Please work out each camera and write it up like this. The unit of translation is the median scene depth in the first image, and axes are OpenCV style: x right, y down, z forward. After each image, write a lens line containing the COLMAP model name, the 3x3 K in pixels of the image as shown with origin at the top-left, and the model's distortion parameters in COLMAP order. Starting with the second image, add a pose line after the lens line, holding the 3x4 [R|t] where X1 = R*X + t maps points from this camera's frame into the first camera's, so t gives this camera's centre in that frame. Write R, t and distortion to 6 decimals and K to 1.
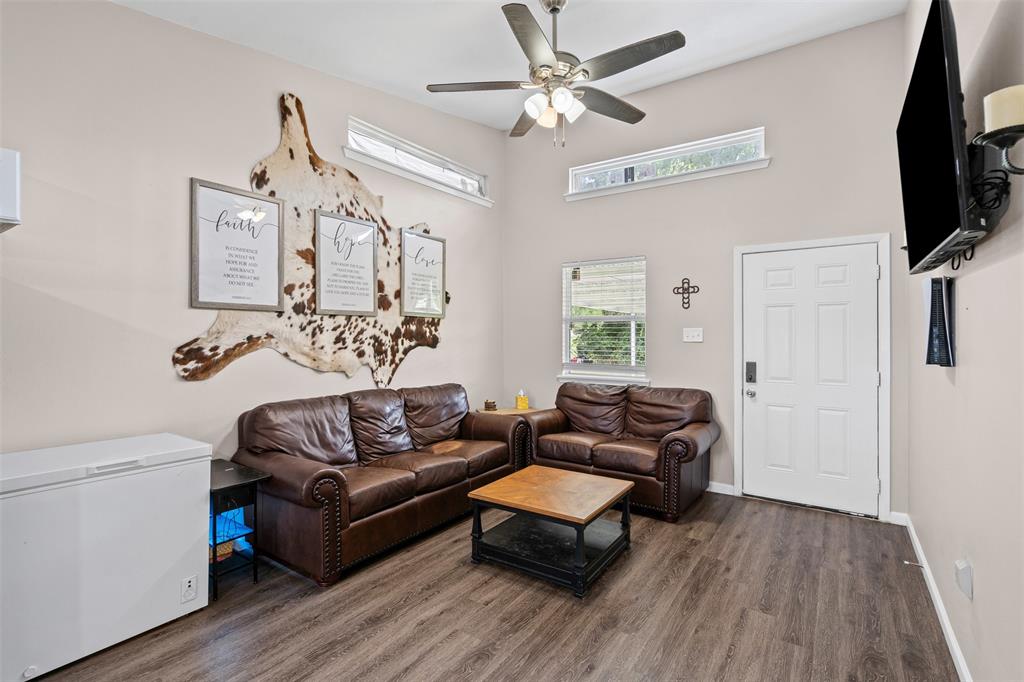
lens RADIAL K [[468.0, 0, 516.5], [0, 468.0, 332.7], [0, 0, 1]] dist [-0.007721, 0.002875]
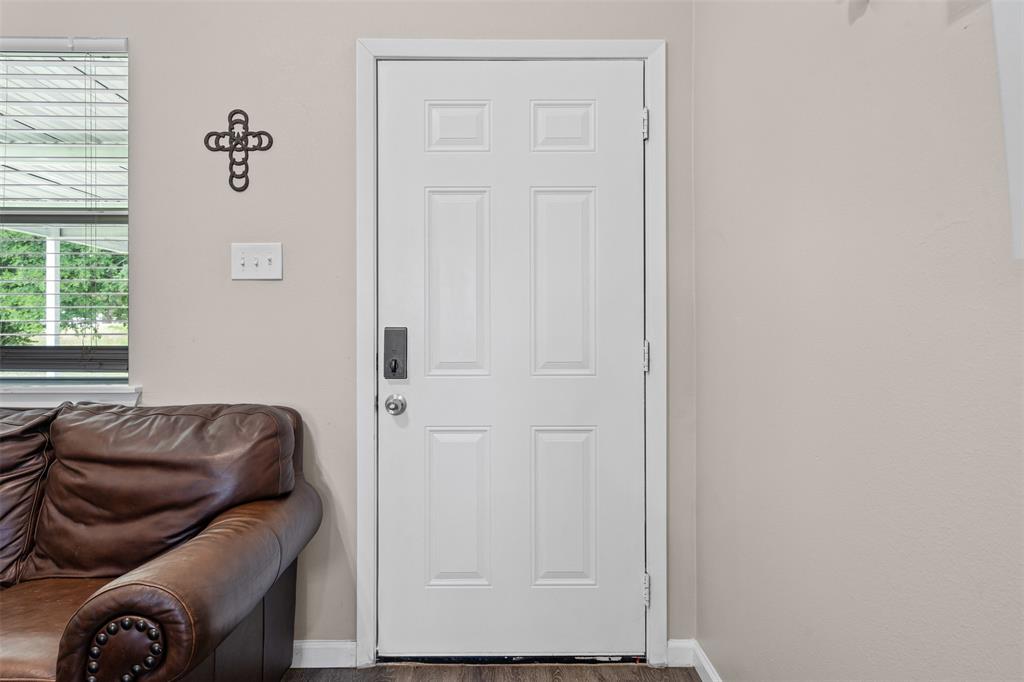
lens RADIAL K [[622.4, 0, 495.7], [0, 622.4, 319.1], [0, 0, 1]] dist [-0.005915, -0.000587]
pose [[0.823681, 0.004007, 0.567040, 0.303891], [-0.000189, 0.999977, -0.006792, 0.066734], [-0.567054, 0.005487, 0.823662, 0.574327]]
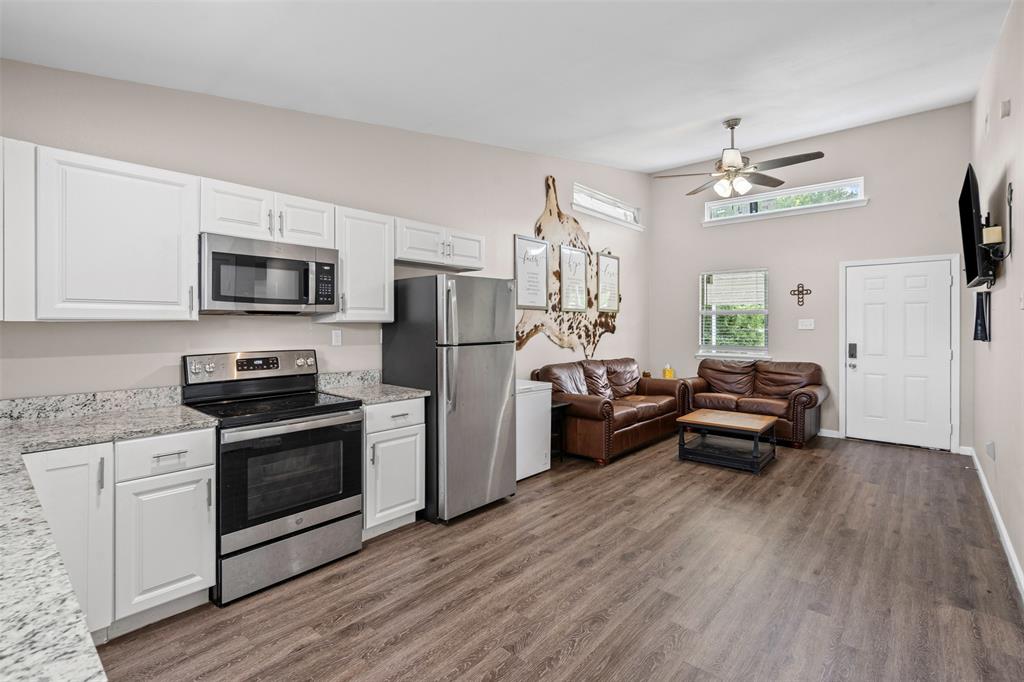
lens RADIAL K [[468.0, 0, 508.6], [0, 468.0, 325.8], [0, 0, 1]] dist [-0.007721, 0.002875]
pose [[0.992469, -0.000051, -0.122496, -0.402852], [0.000684, 0.999987, 0.005123, 0.001390], [0.122494, -0.005168, 0.992456, -0.593905]]
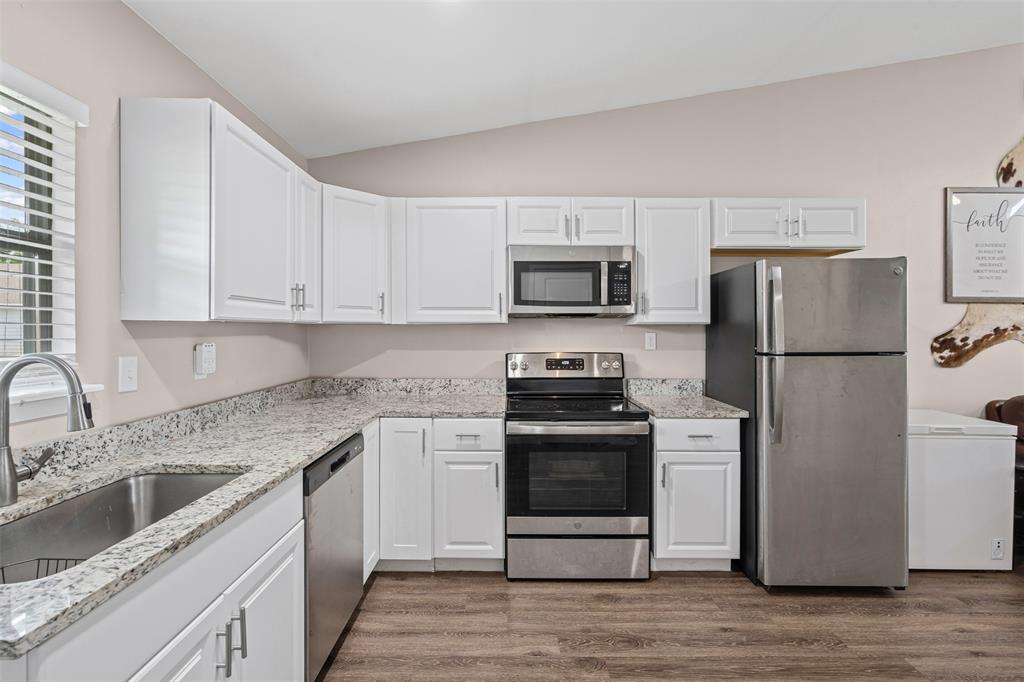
lens RADIAL K [[468.0, 0, 510.3], [0, 468.0, 332.7], [0, 0, 1]] dist [-0.007721, 0.002875]
pose [[0.563178, 0.007162, -0.826304, -0.285464], [0.001323, 0.999953, 0.009569, 0.005564], [0.826334, -0.006482, 0.563143, -0.407868]]
